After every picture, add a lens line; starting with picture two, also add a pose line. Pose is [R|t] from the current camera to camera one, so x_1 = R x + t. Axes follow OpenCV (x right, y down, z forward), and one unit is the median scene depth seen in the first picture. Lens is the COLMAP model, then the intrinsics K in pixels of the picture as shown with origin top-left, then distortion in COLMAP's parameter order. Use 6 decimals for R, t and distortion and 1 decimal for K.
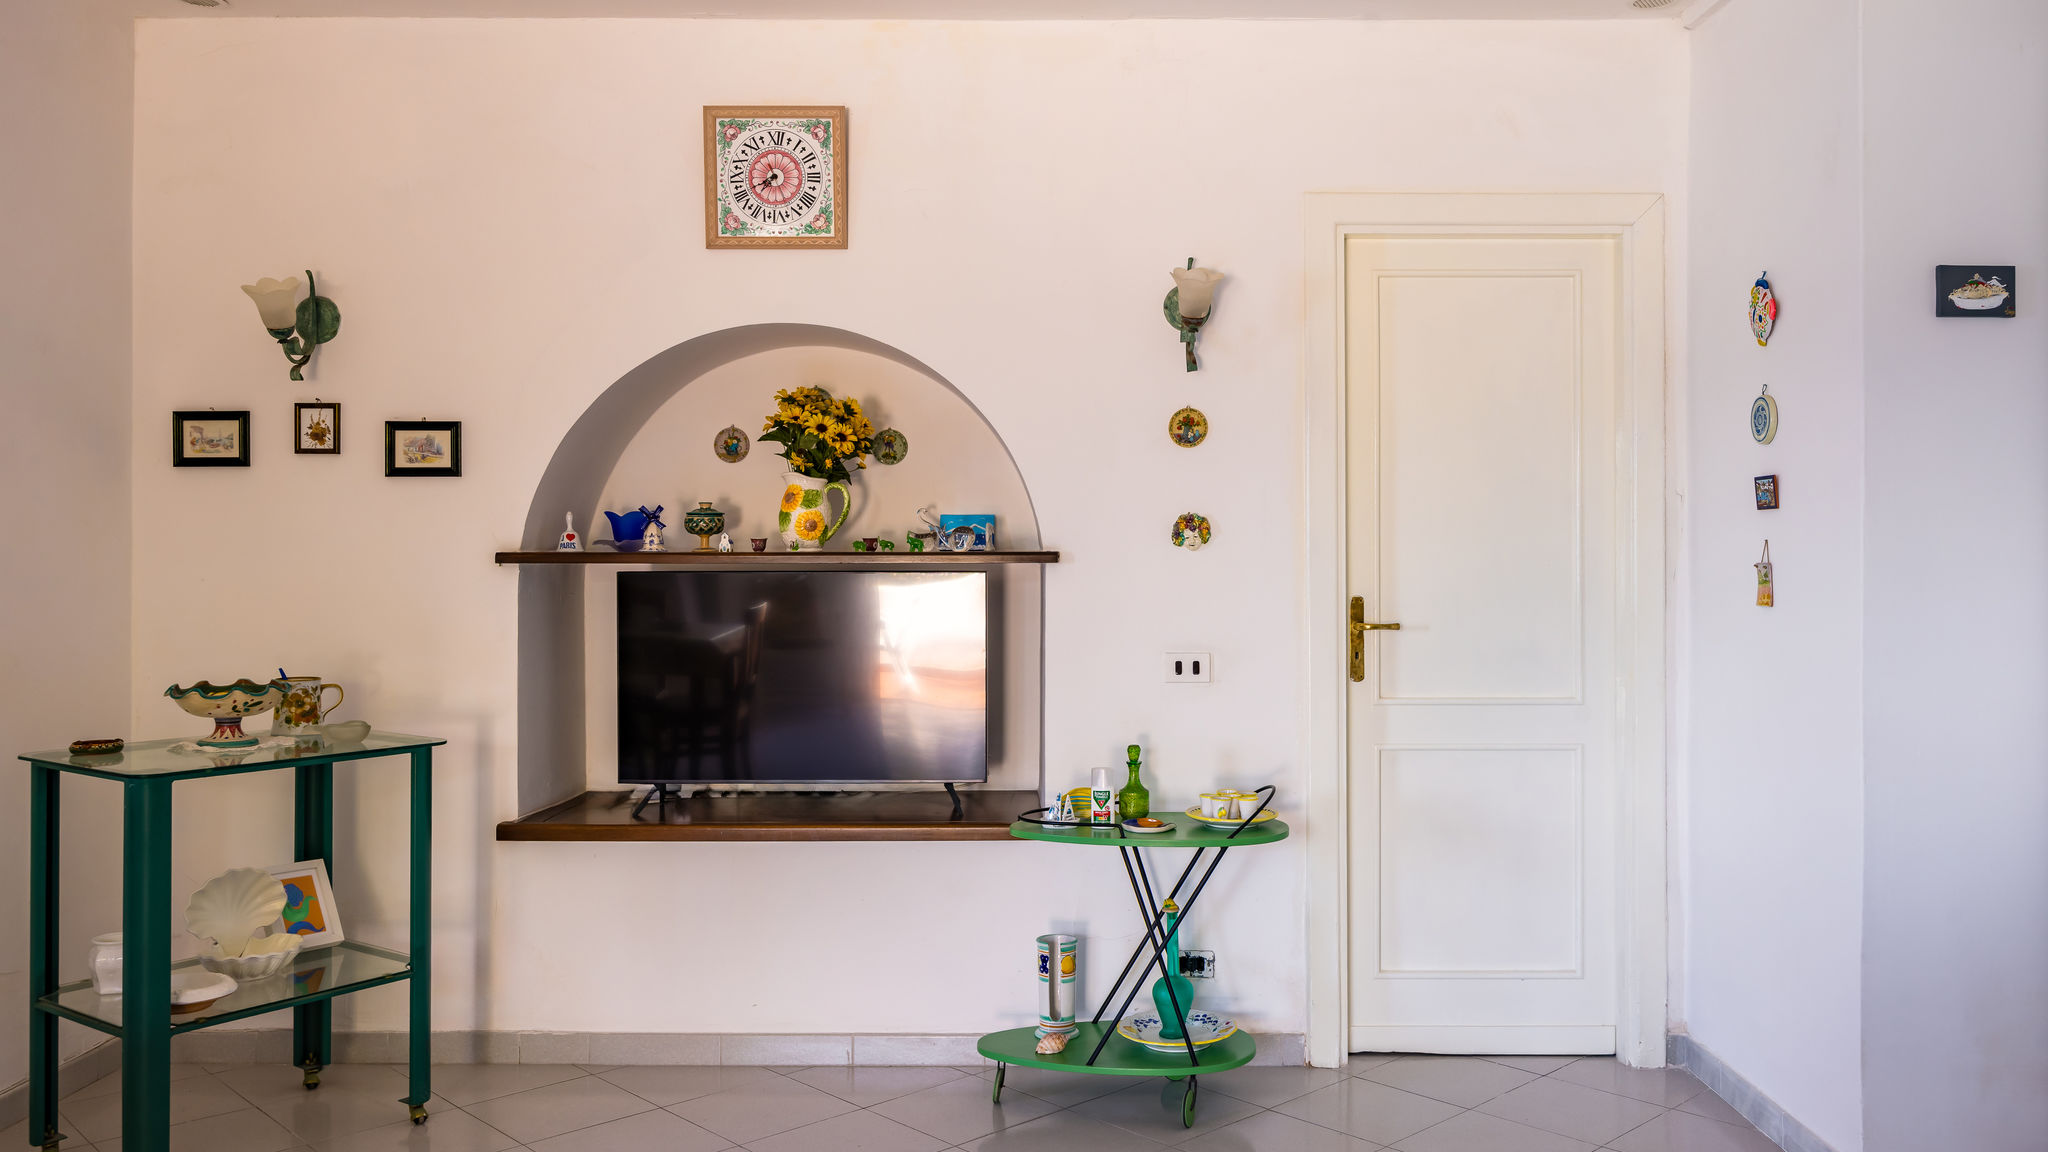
lens RADIAL K [[1591.9, 0, 1121.4], [0, 1591.9, 539.3], [0, 0, 1]] dist [-0.017887, 0.004991]
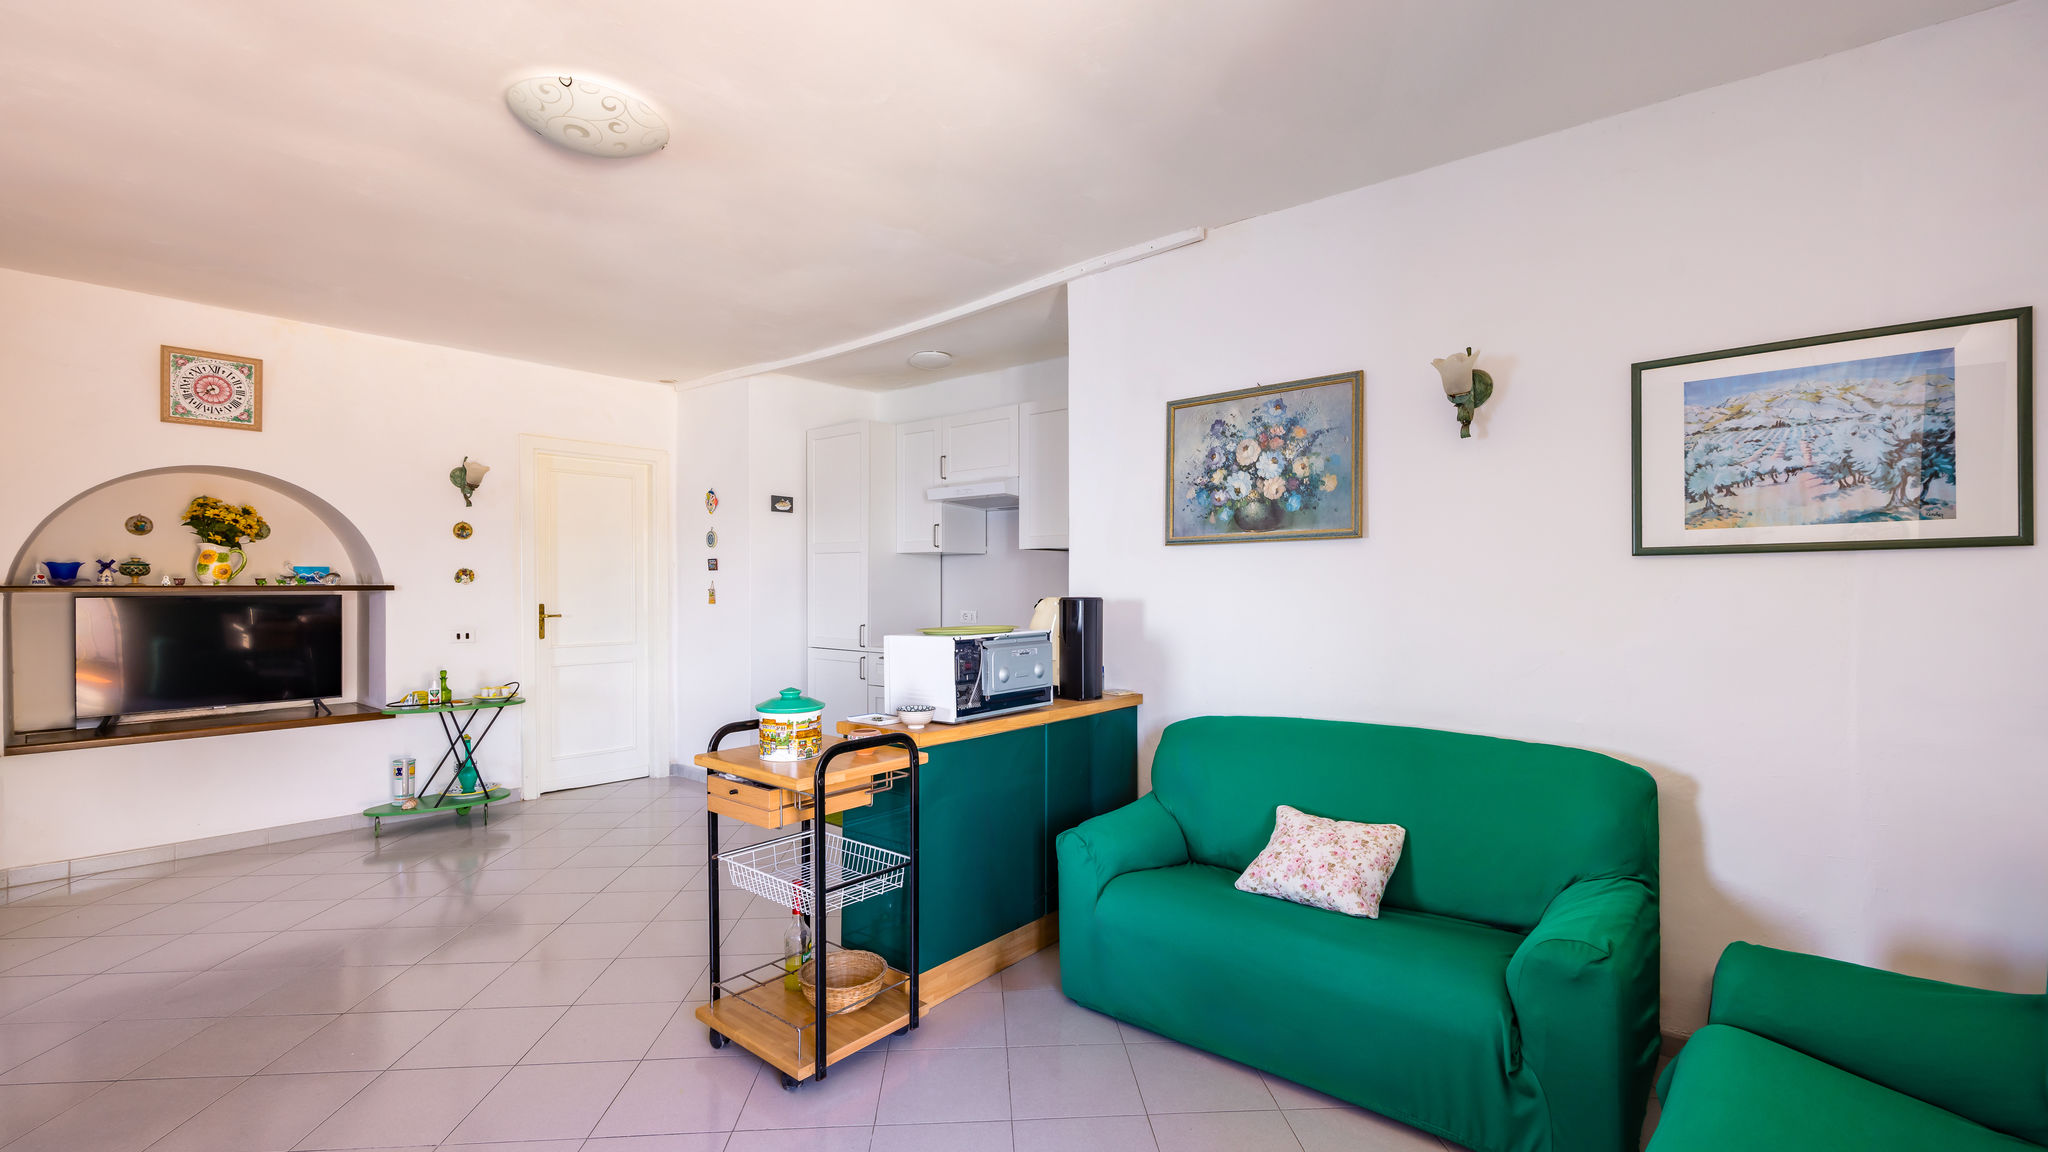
lens RADIAL K [[867.1, 0, 1030.6], [0, 867.1, 591.1], [0, 0, 1]] dist [0.011416, -0.002745]
pose [[0.665161, -0.005582, 0.746679, -0.349920], [-0.003729, 0.999935, 0.010797, -0.000272], [-0.746691, -0.009966, 0.665096, -0.436361]]
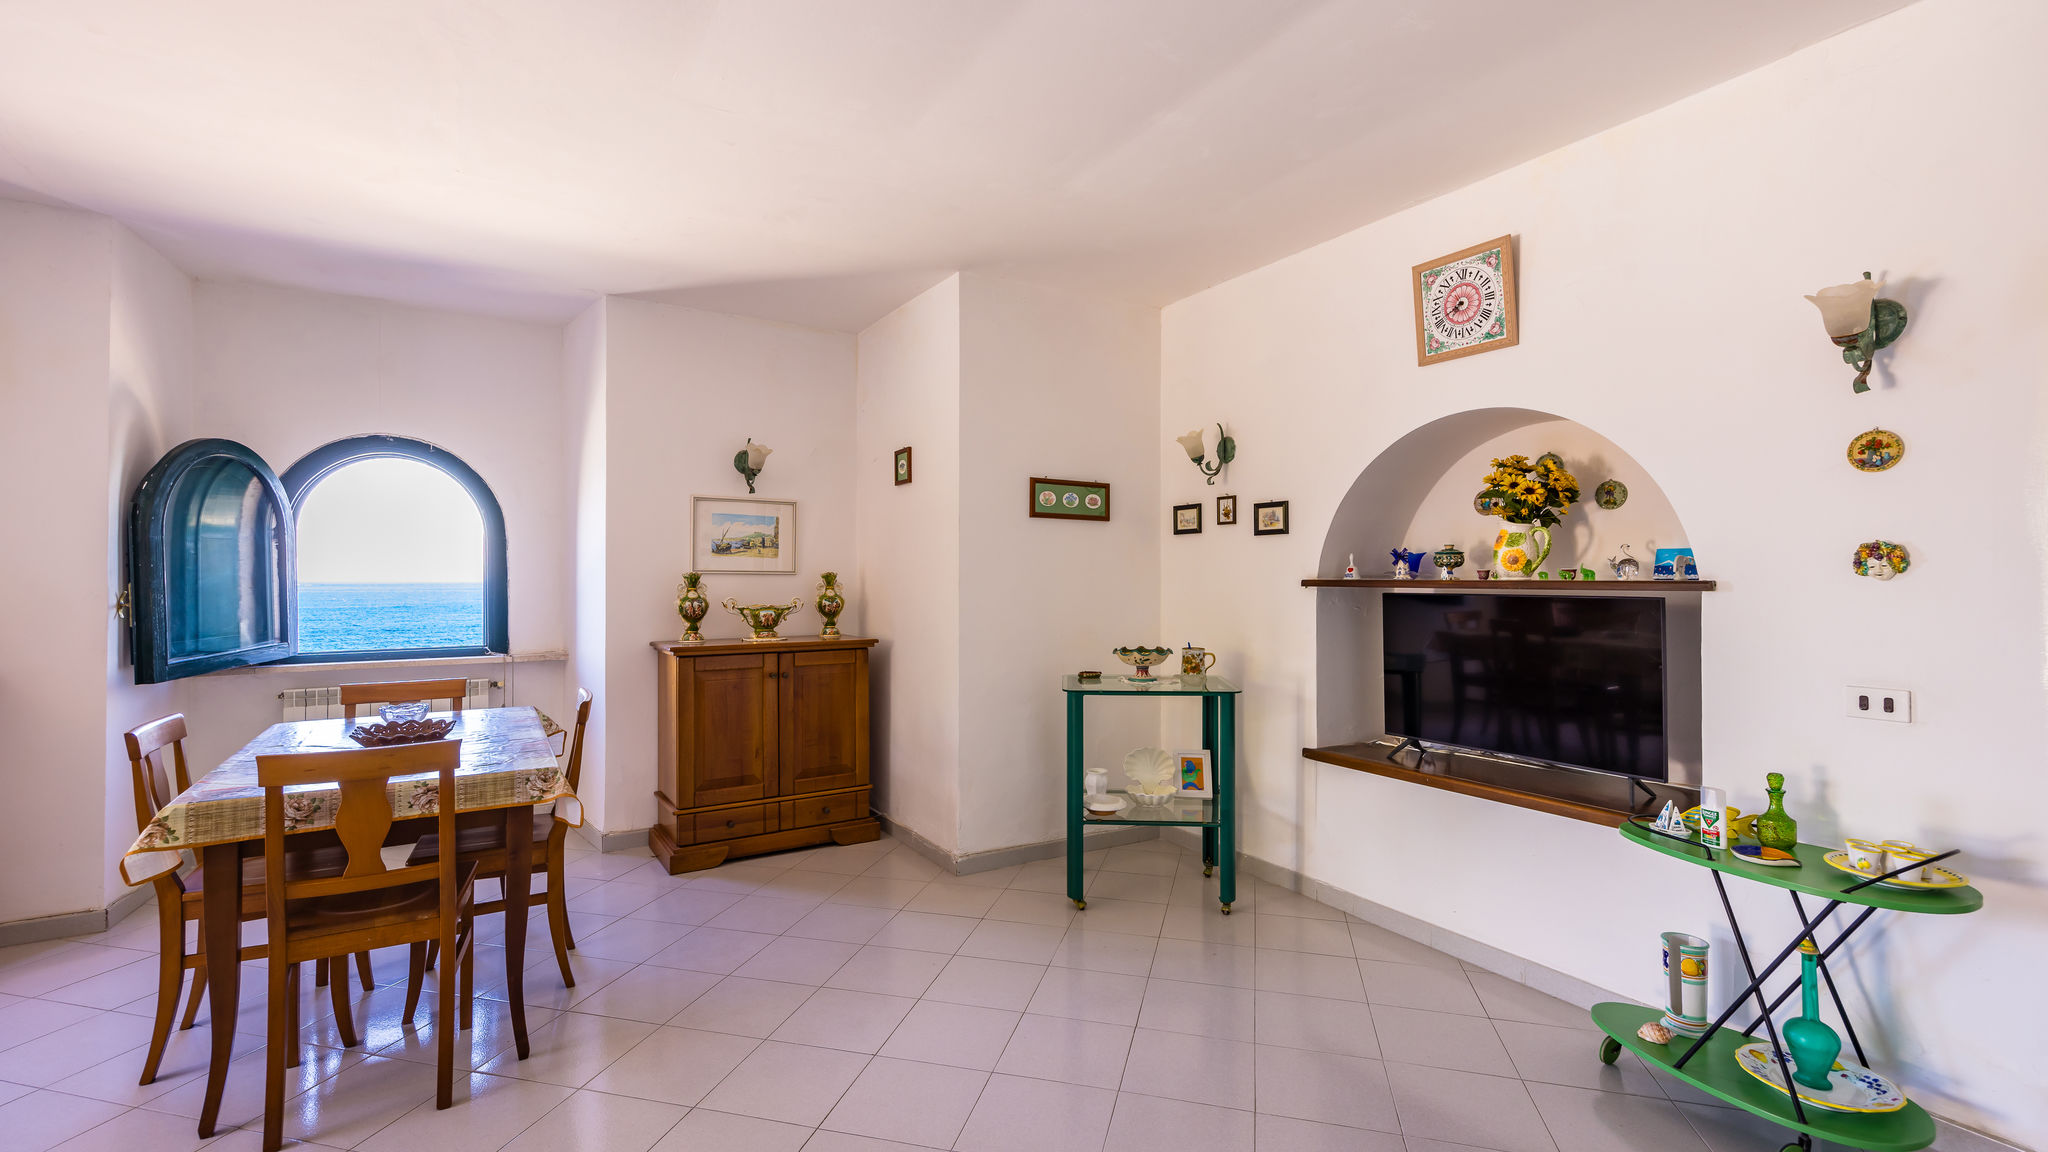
lens RADIAL K [[893.8, 0, 1015.8], [0, 893.8, 568.4], [0, 0, 1]] dist [0.007811, -0.000296]
pose [[0.494595, -0.007311, -0.869093, 0.256034], [0.003001, 0.999973, -0.006704, 0.001957], [0.869118, 0.000707, 0.494604, 0.291042]]
